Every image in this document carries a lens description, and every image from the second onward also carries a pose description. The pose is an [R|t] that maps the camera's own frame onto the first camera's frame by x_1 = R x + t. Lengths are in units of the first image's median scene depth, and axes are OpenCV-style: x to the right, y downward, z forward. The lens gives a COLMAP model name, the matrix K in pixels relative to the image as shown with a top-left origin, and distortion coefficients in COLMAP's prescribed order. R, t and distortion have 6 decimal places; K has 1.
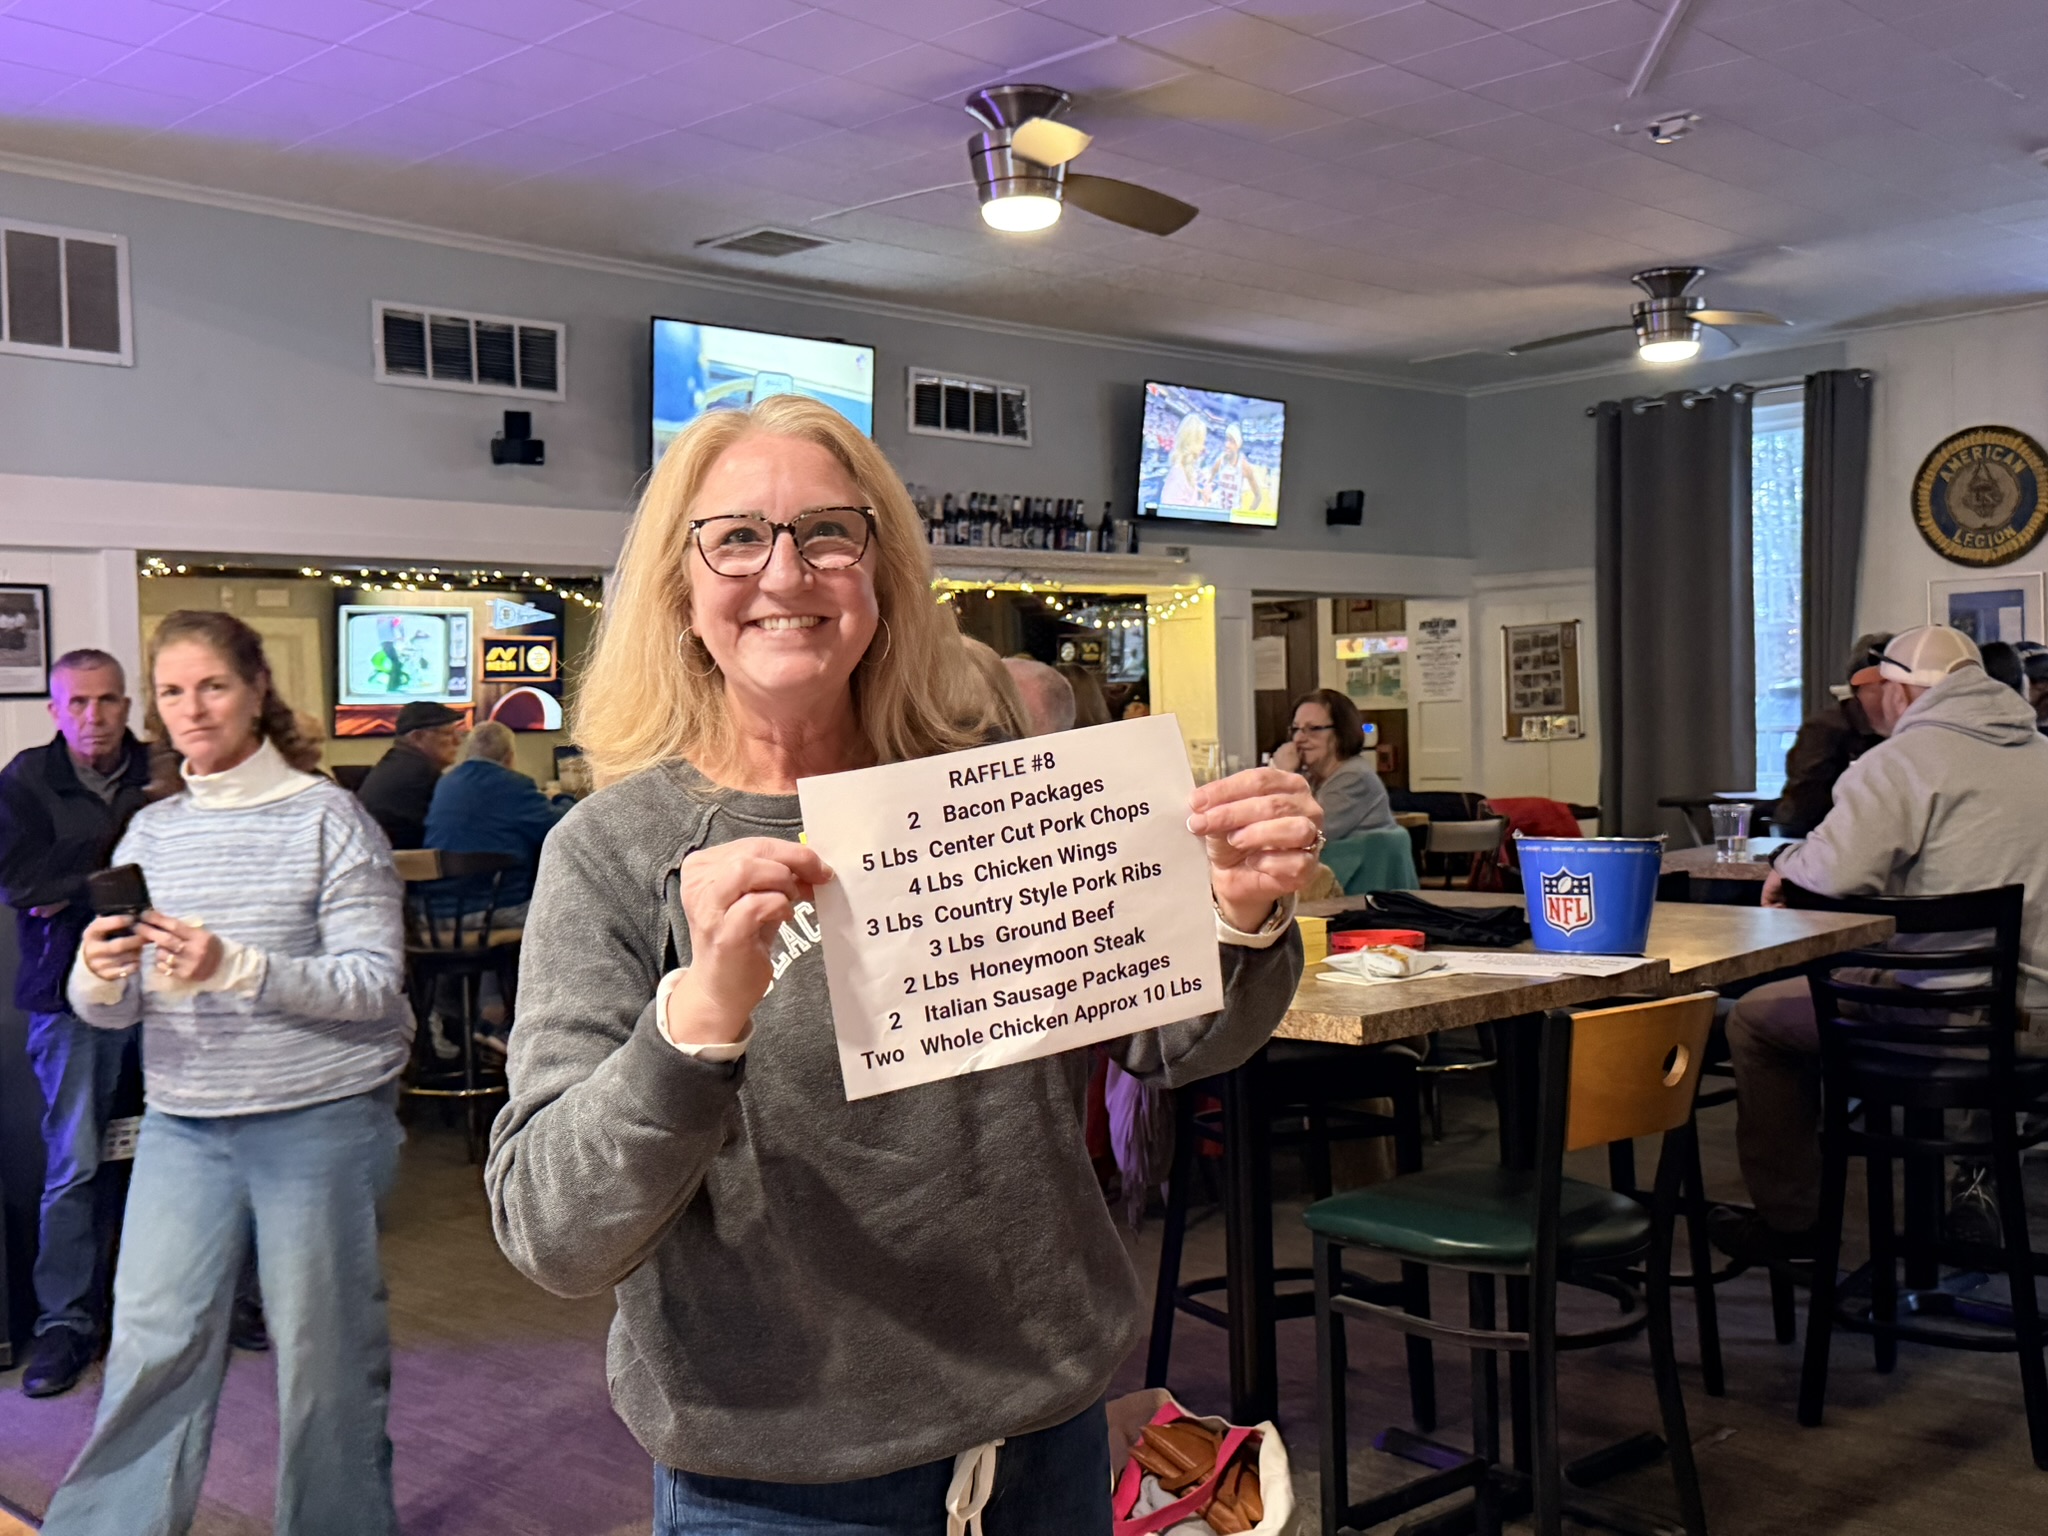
lens RADIAL K [[2078.1, 0, 1034.0], [0, 2078.1, 779.3], [0, 0, 1]] dist [0.078430, 0.000000]
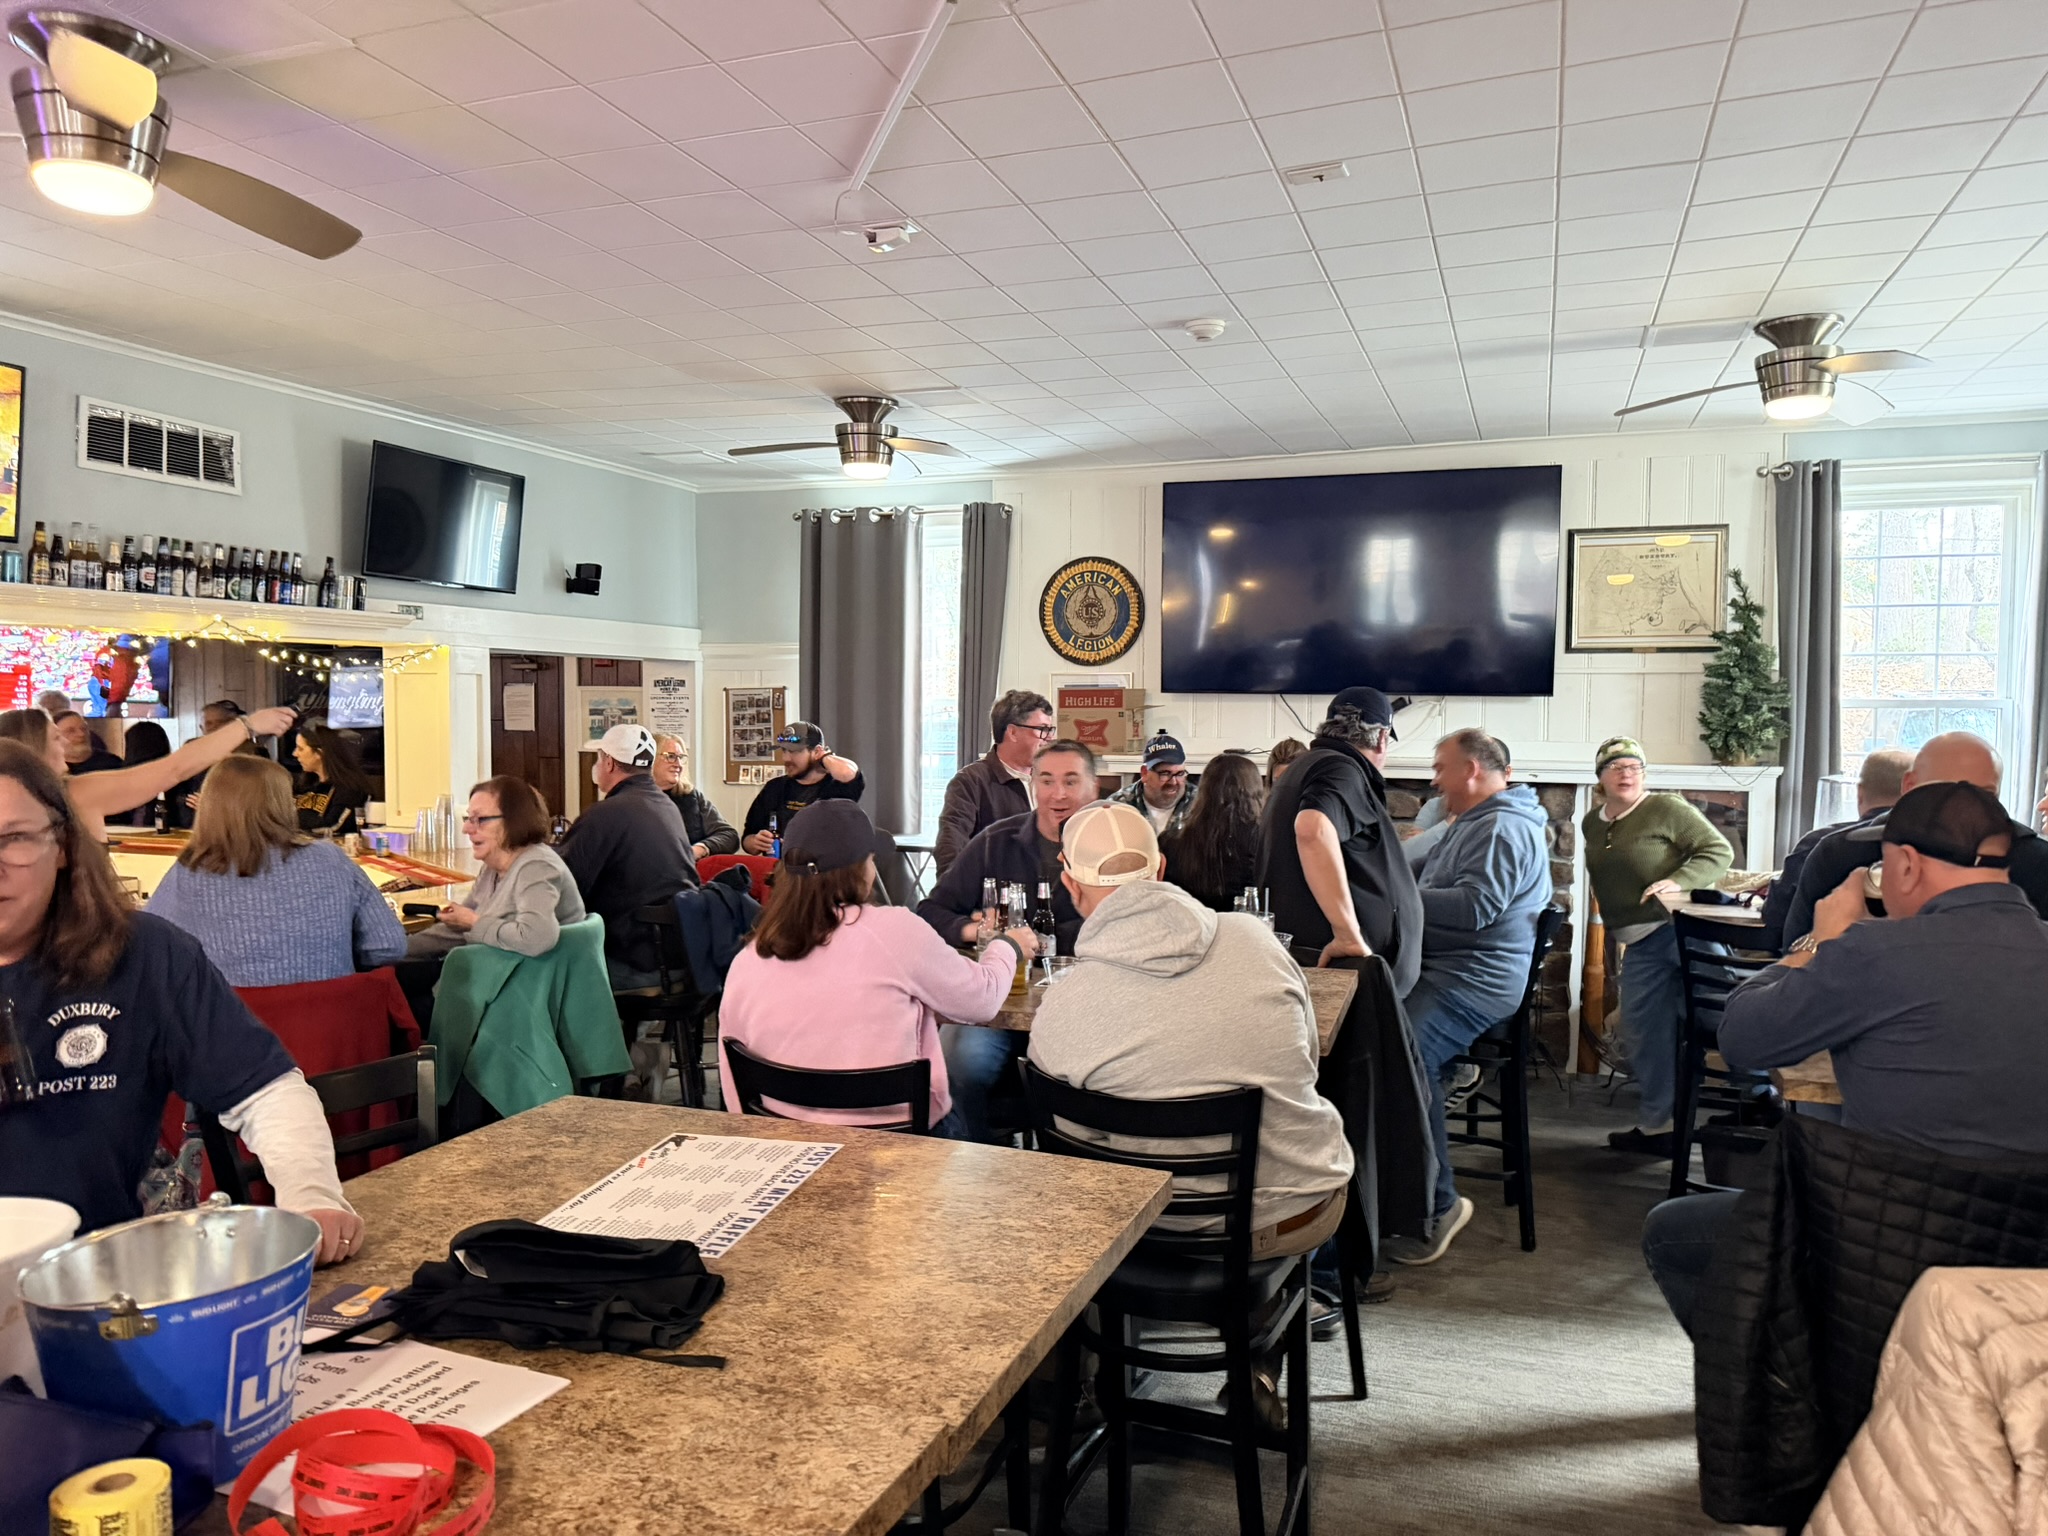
lens RADIAL K [[1454.7, 0, 1011.2], [0, 1454.7, 769.1], [0, 0, 1]] dist [0.031443, -0.039679]
pose [[0.914876, 0.018554, 0.403309, 0.056194], [-0.020666, 0.999786, 0.000885, -0.040809], [-0.403206, -0.009145, 0.915064, 0.234089]]
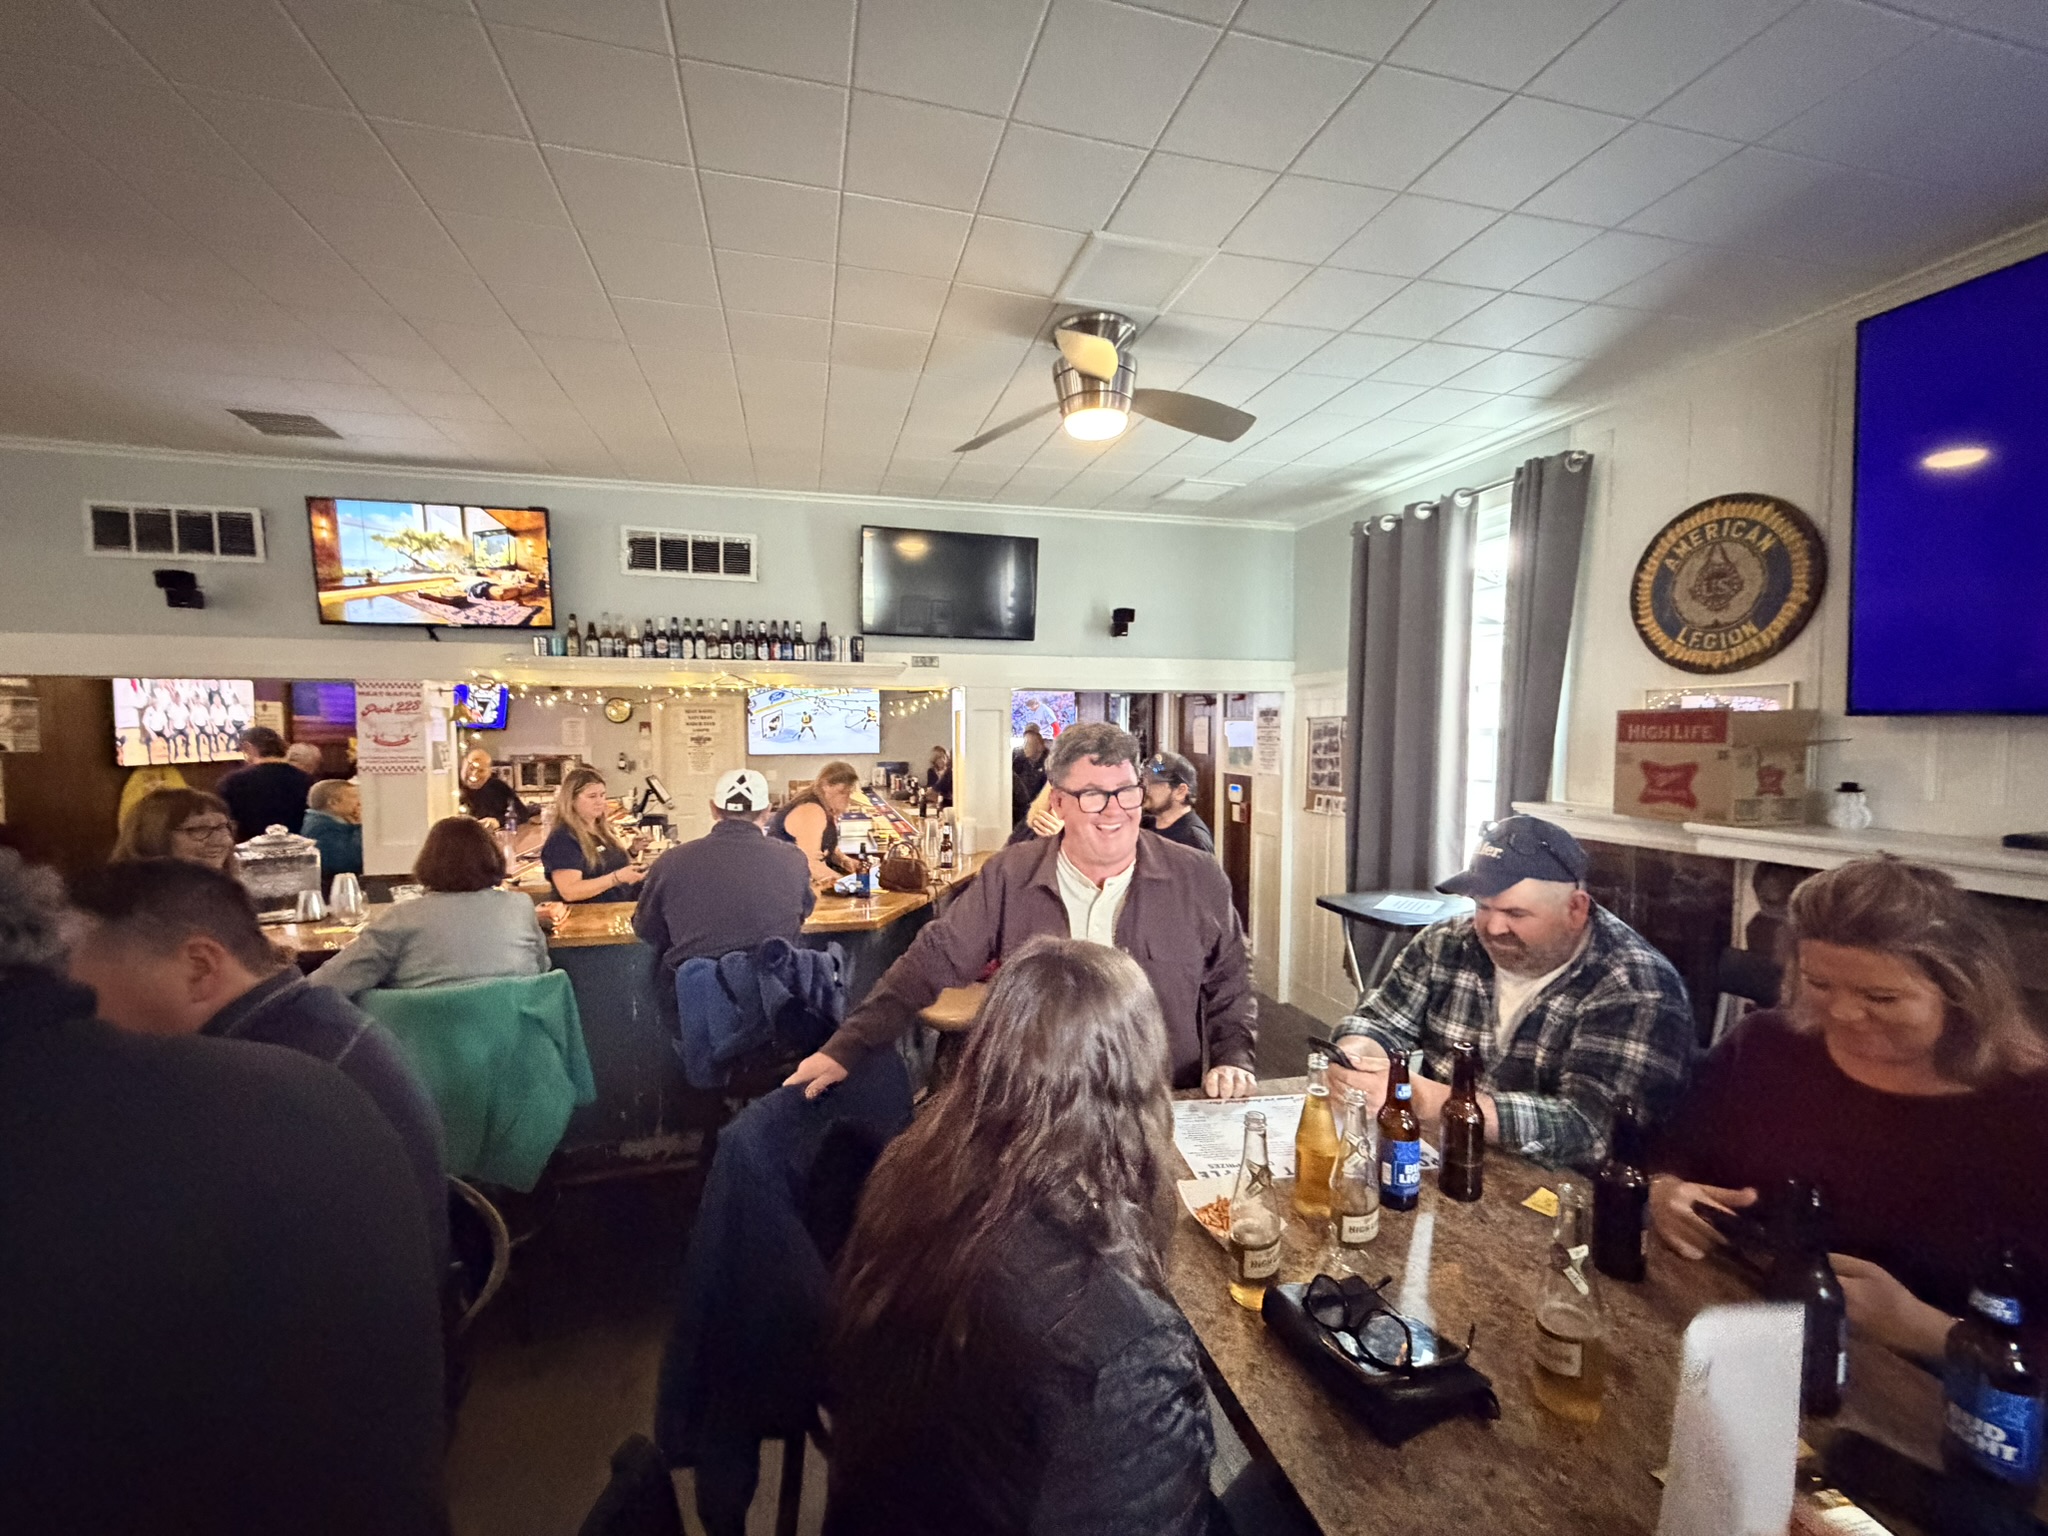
lens RADIAL K [[817.1, 0, 1019.7], [0, 817.1, 772.8], [0, 0, 1]] dist [0.001433, -0.000284]
pose [[0.854008, 0.062176, -0.516531, 0.426289], [-0.044434, 0.997922, 0.046657, -0.072332], [0.518359, -0.016894, 0.854996, 0.656826]]
